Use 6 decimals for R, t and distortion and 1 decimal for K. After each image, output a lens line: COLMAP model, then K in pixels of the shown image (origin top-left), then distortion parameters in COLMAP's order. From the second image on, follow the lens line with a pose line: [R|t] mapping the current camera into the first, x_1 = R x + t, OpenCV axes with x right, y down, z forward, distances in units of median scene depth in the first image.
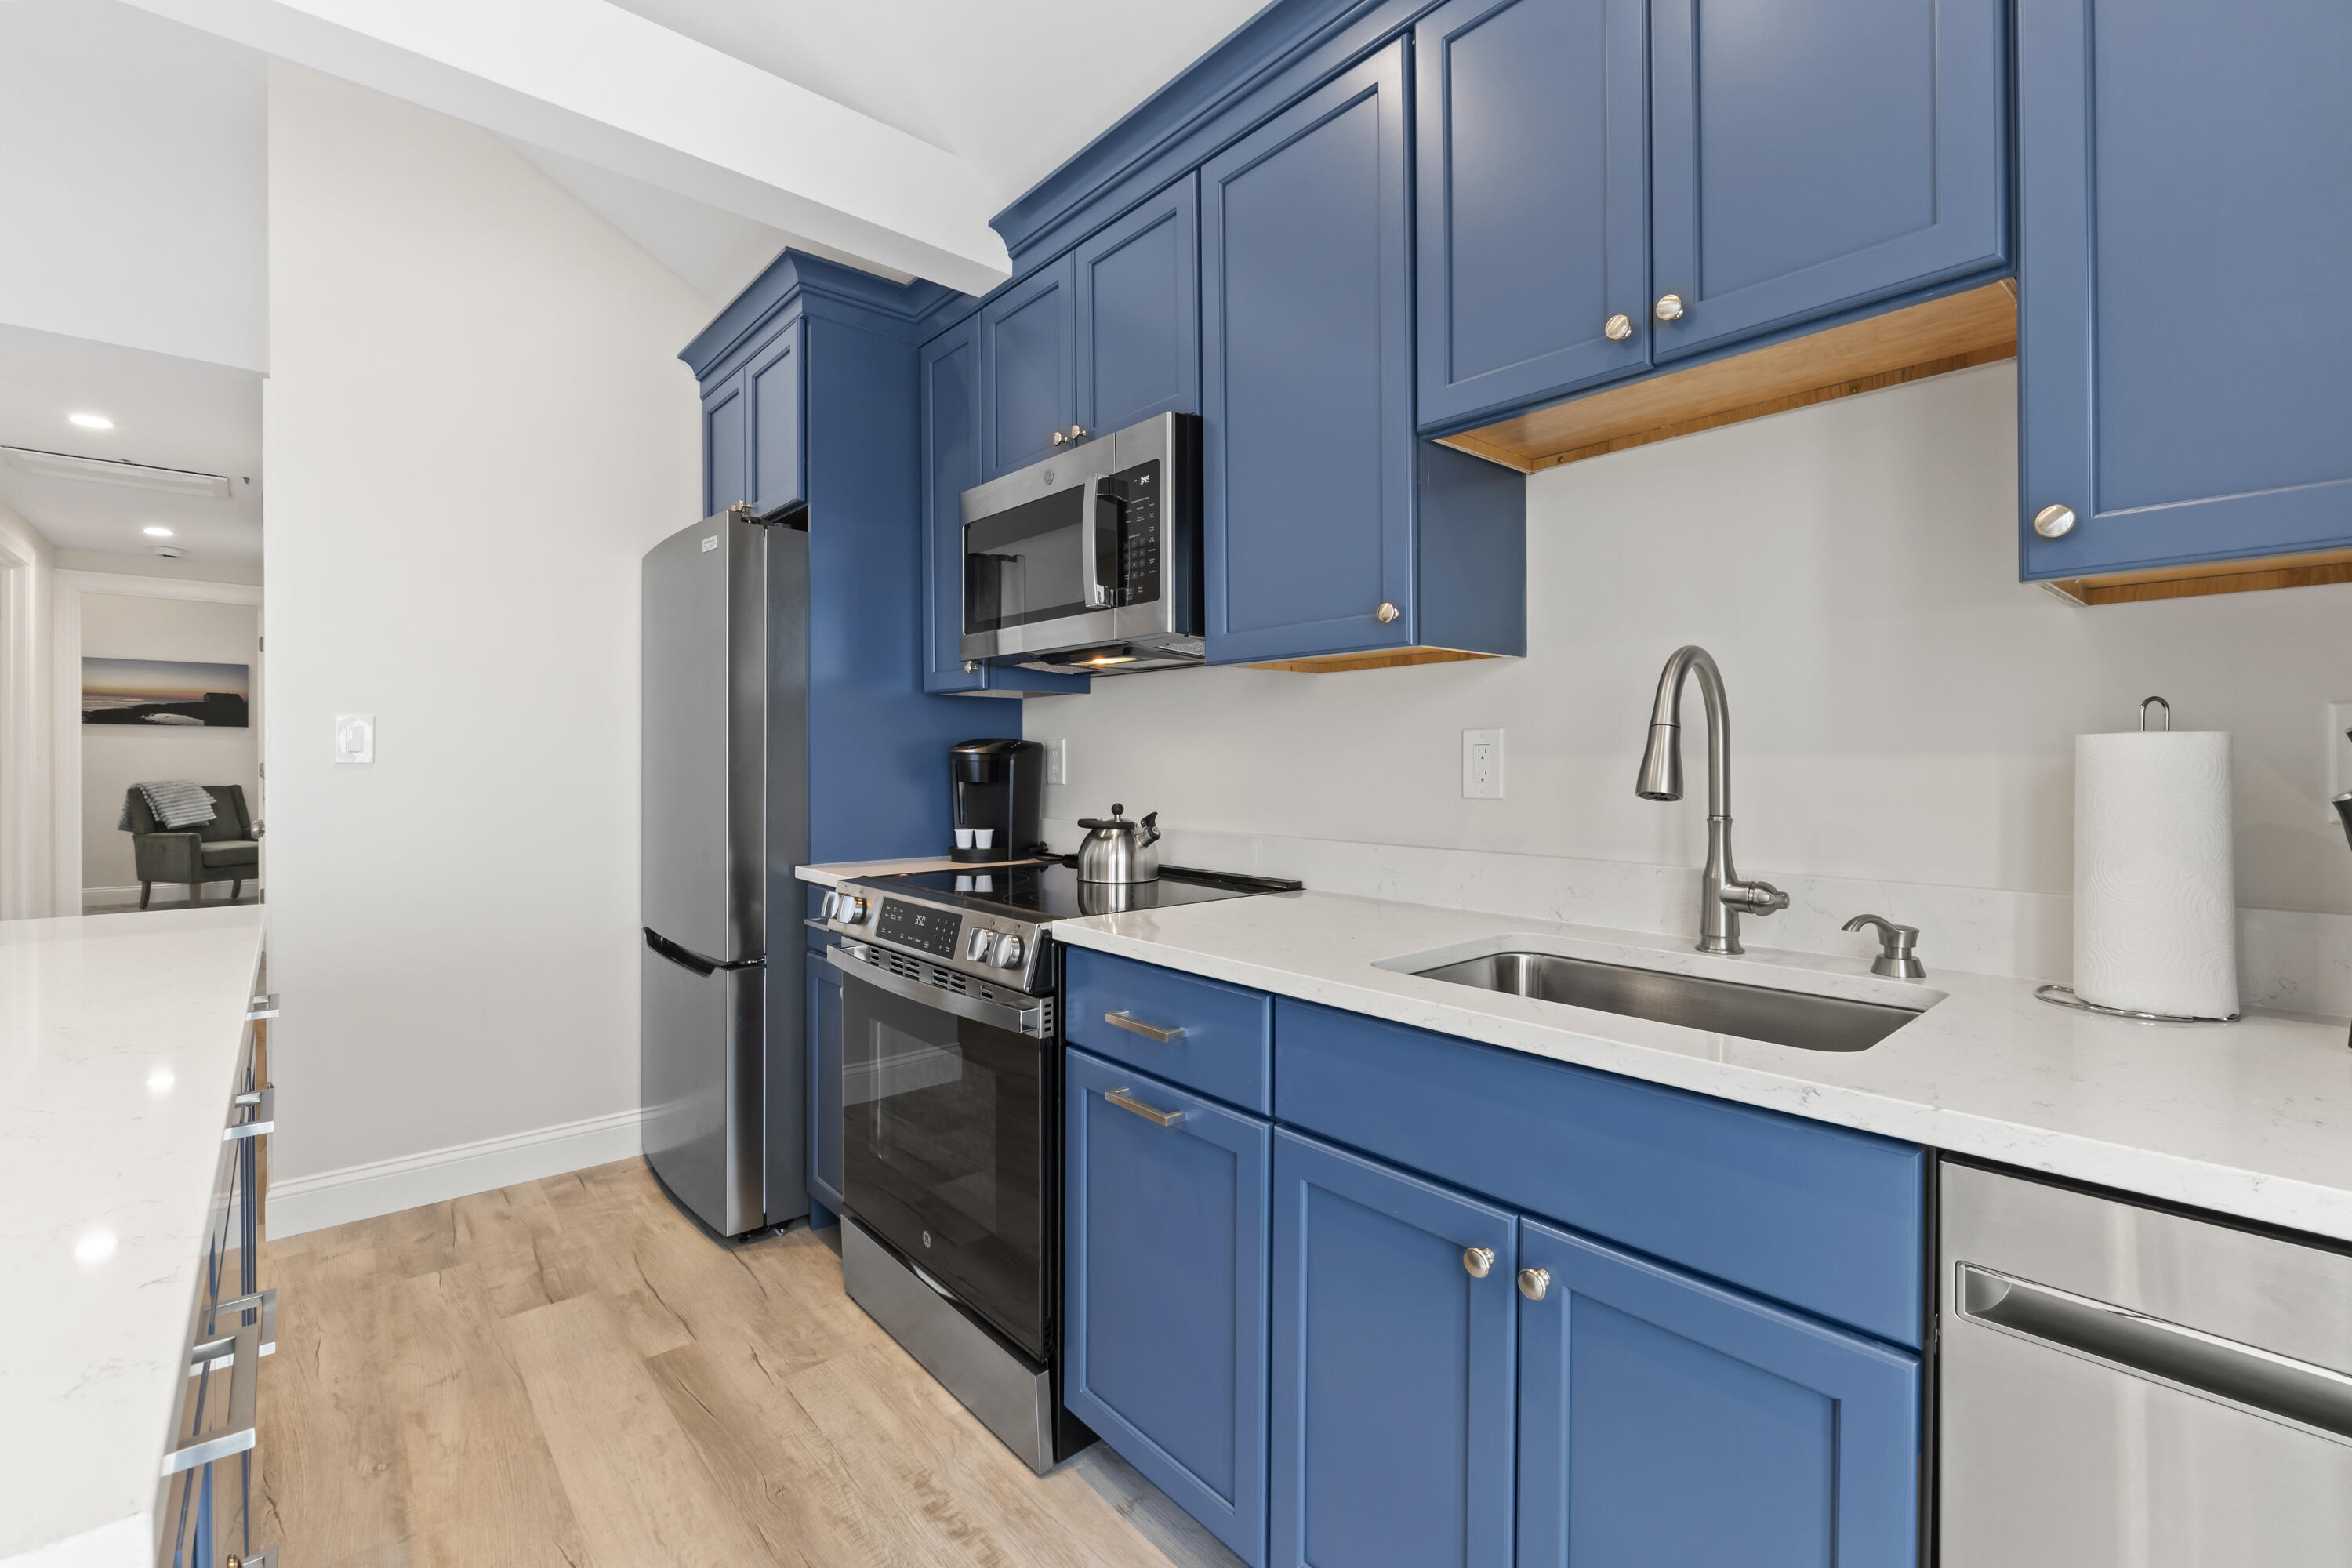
lens RADIAL K [[913.7, 0, 1174.9], [0, 913.7, 764.9], [0, 0, 1]] dist [0.051291, -0.000041]
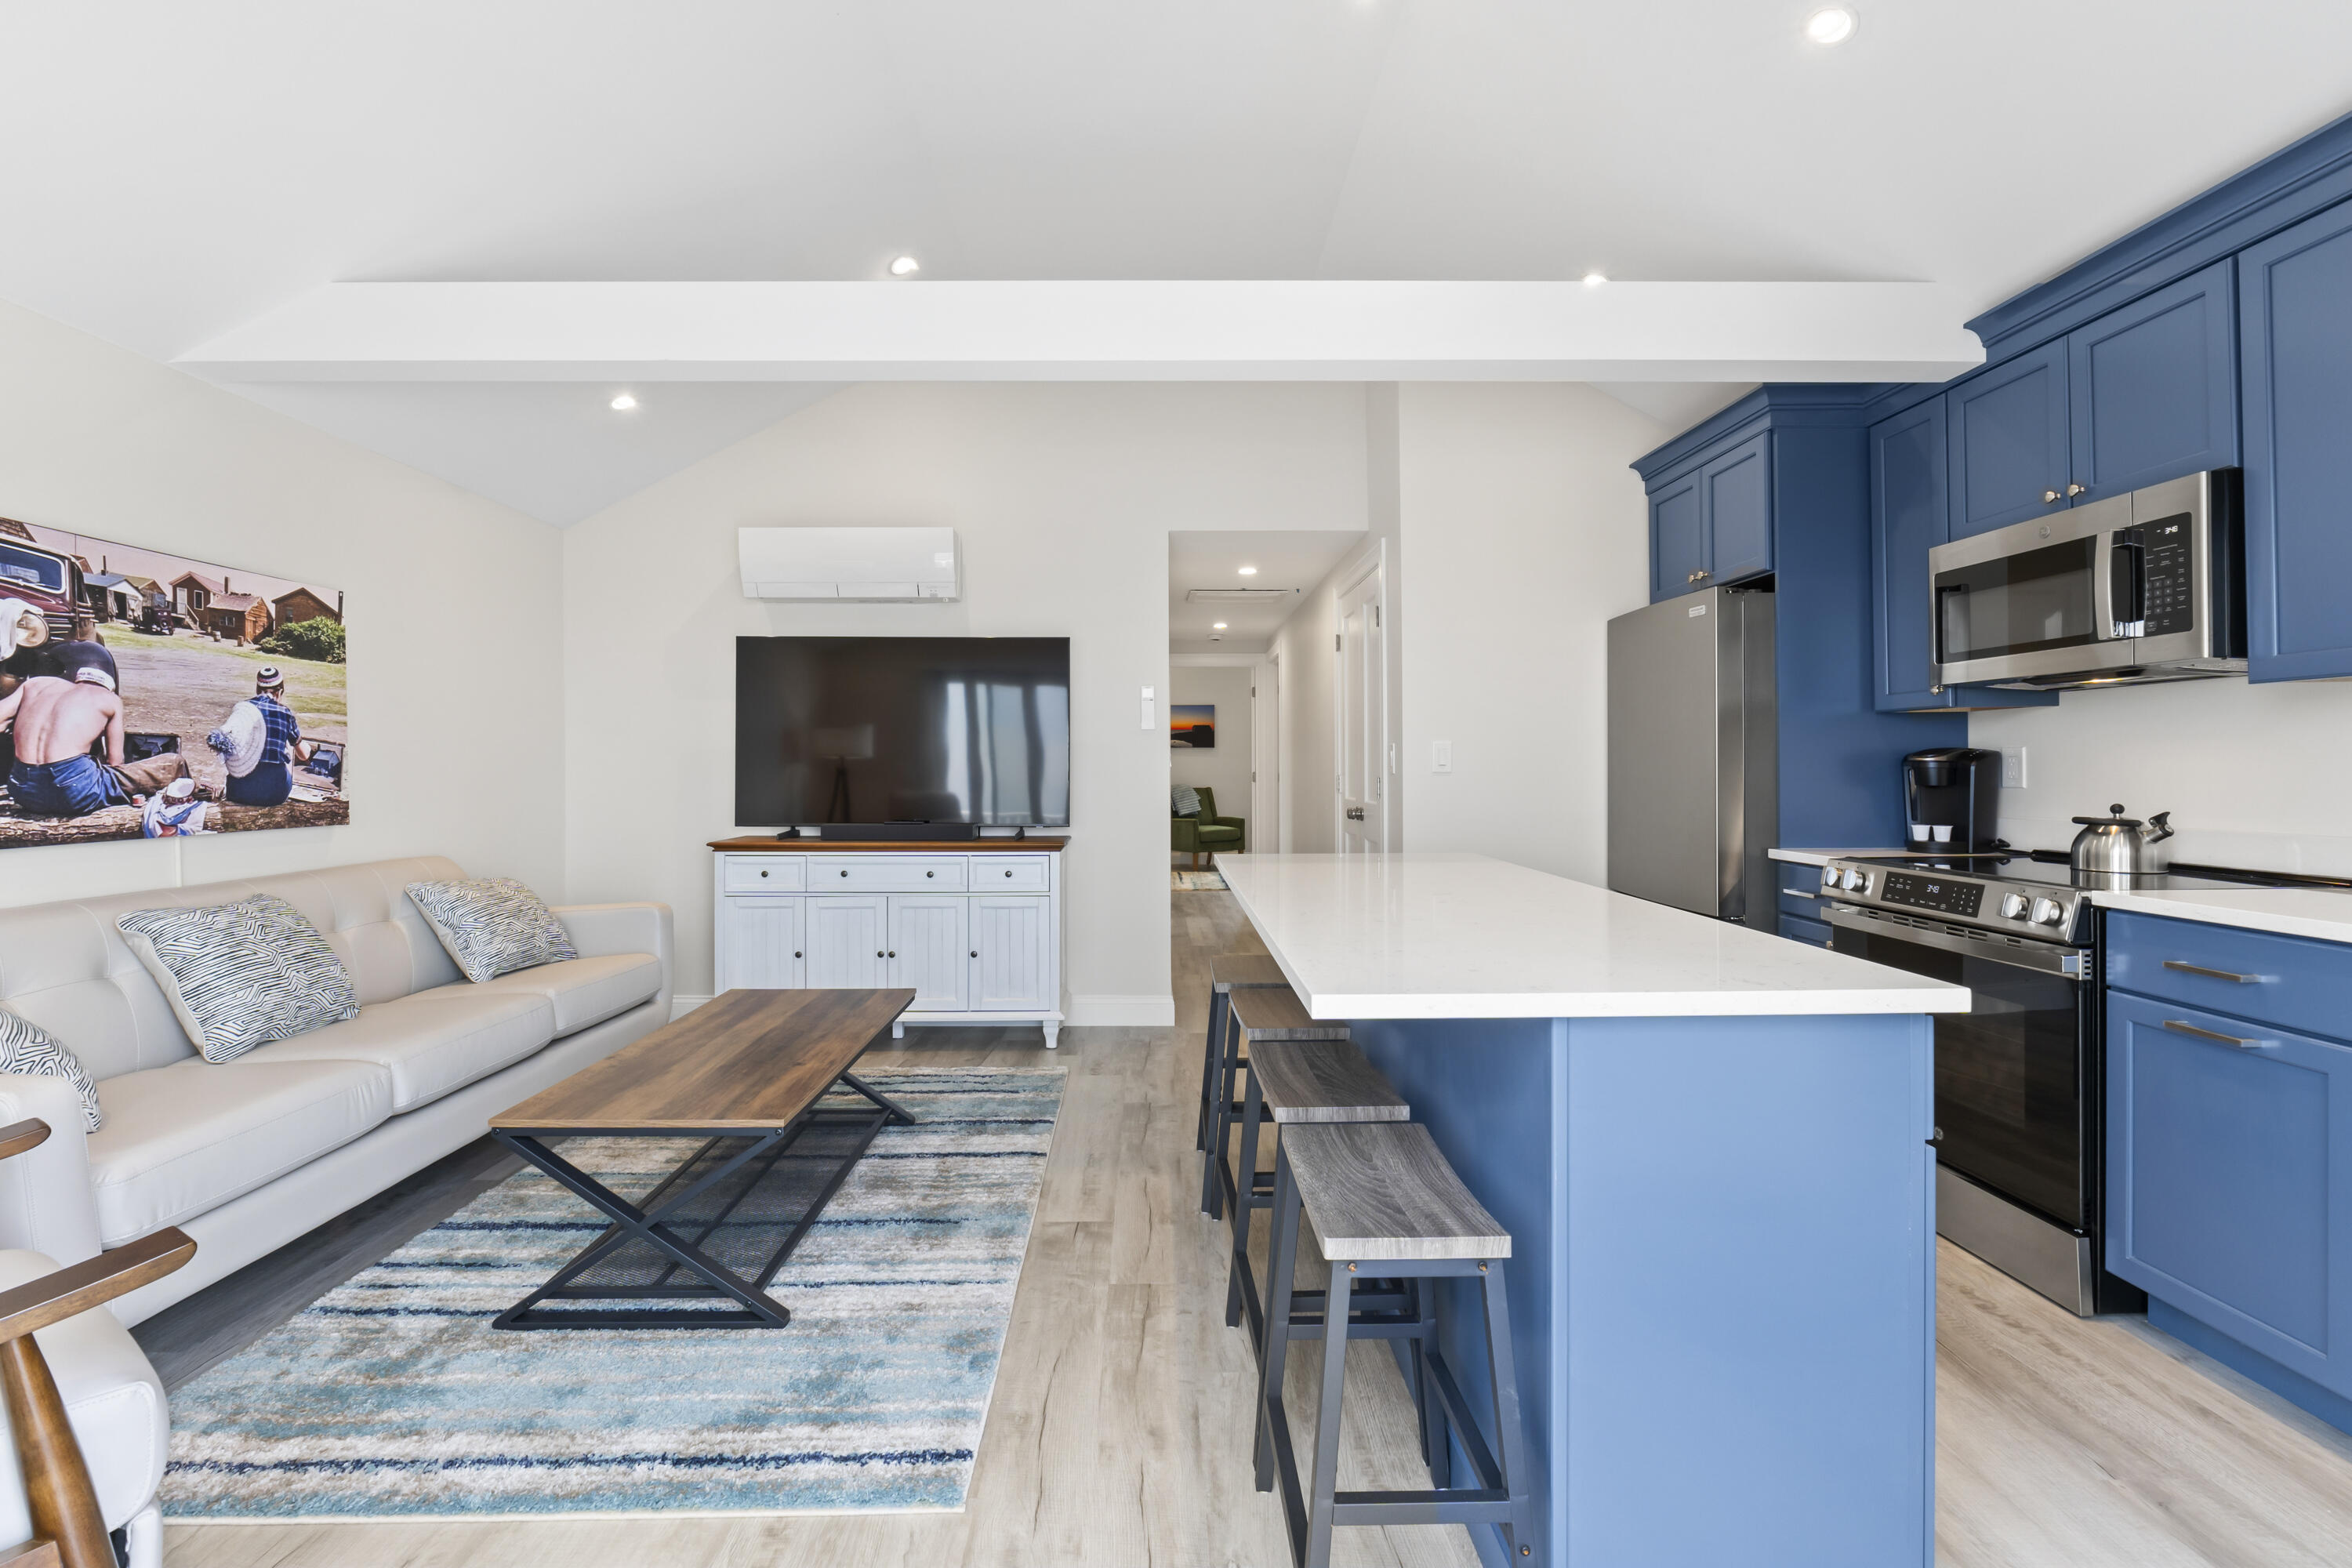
lens RADIAL K [[1006.8, 0, 1185.6], [0, 1006.8, 767.4], [0, 0, 1]] dist [0.015735, 0.000296]
pose [[0.792864, -0.007588, -0.609351, -0.211392], [0.004939, 0.999970, -0.006025, -0.001232], [0.609378, 0.001767, 0.792878, -0.724977]]
